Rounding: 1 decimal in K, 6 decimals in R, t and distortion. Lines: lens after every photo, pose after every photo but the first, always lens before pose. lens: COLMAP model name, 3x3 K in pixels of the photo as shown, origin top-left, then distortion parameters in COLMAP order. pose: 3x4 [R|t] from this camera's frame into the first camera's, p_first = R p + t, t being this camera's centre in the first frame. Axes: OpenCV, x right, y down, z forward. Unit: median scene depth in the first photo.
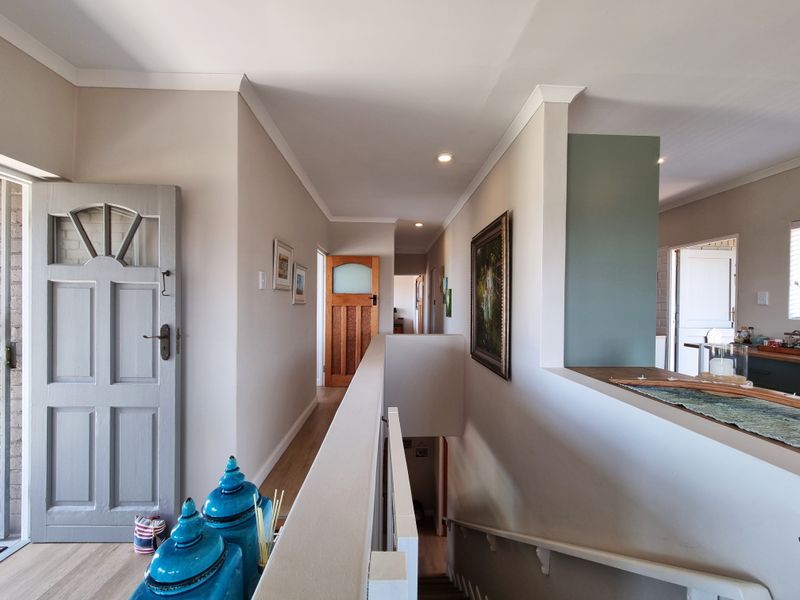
lens RADIAL K [[325.3, 0, 396.8], [0, 325.3, 303.2], [0, 0, 1]] dist [0.003095, -0.002305]
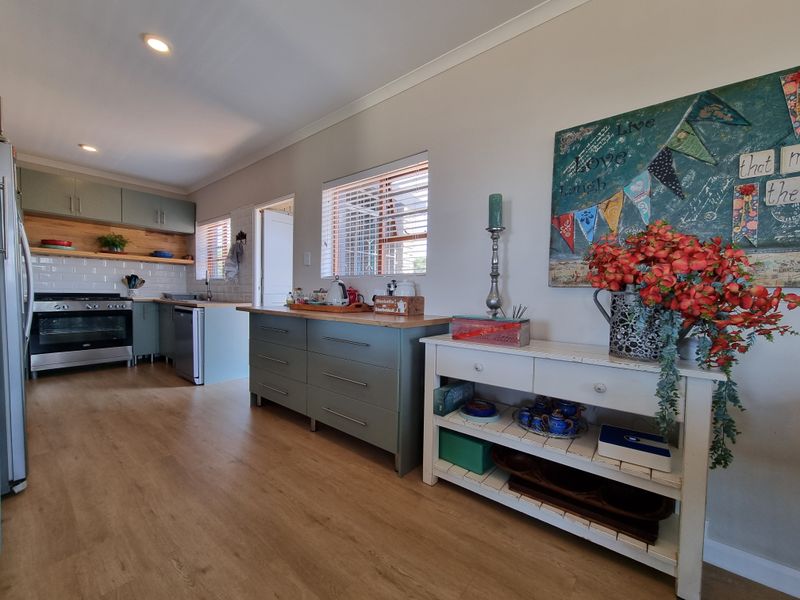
lens RADIAL K [[325.3, 0, 394.9], [0, 325.3, 306.7], [0, 0, 1]] dist [0.003095, -0.002305]
pose [[0.656389, -0.030150, 0.753820, 0.572971], [-0.013381, 0.998579, 0.051590, 0.082144], [-0.754304, -0.043950, 0.655053, 0.138539]]
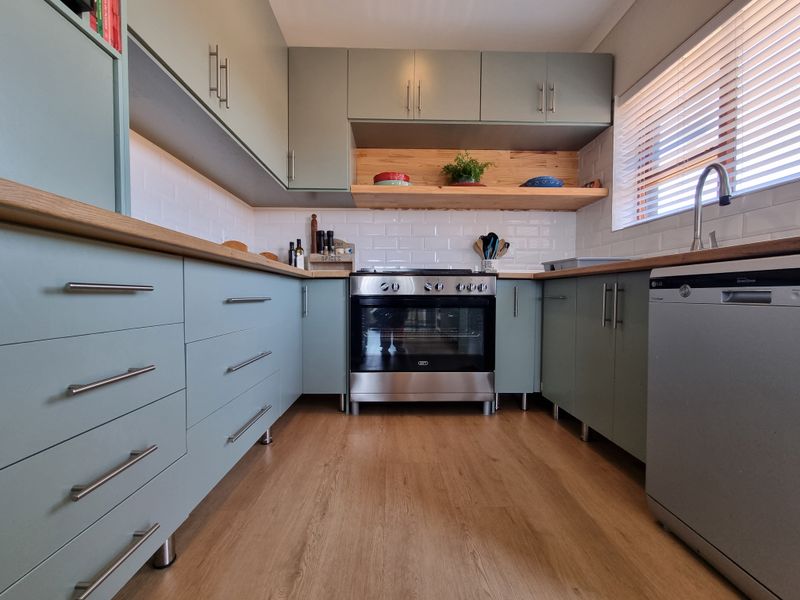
lens RADIAL K [[325.3, 0, 397.4], [0, 325.3, 300.0], [0, 0, 1]] dist [0.003095, -0.002305]
pose [[0.999967, -0.006735, -0.004586, 0.693909], [0.006797, 0.999885, 0.013566, 0.184235], [0.004494, -0.013596, 0.999897, 1.275093]]
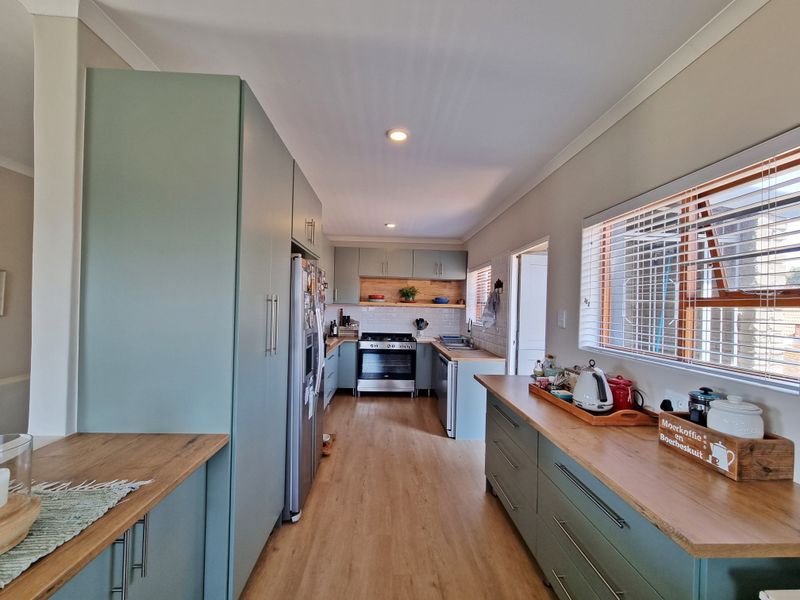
lens RADIAL K [[325.3, 0, 398.3], [0, 325.3, 308.2], [0, 0, 1]] dist [0.003095, -0.002305]
pose [[0.999740, 0.014459, 0.017614, 0.769496], [-0.014592, 0.999866, 0.007466, -0.043751], [-0.017503, -0.007721, 0.999817, 0.254476]]
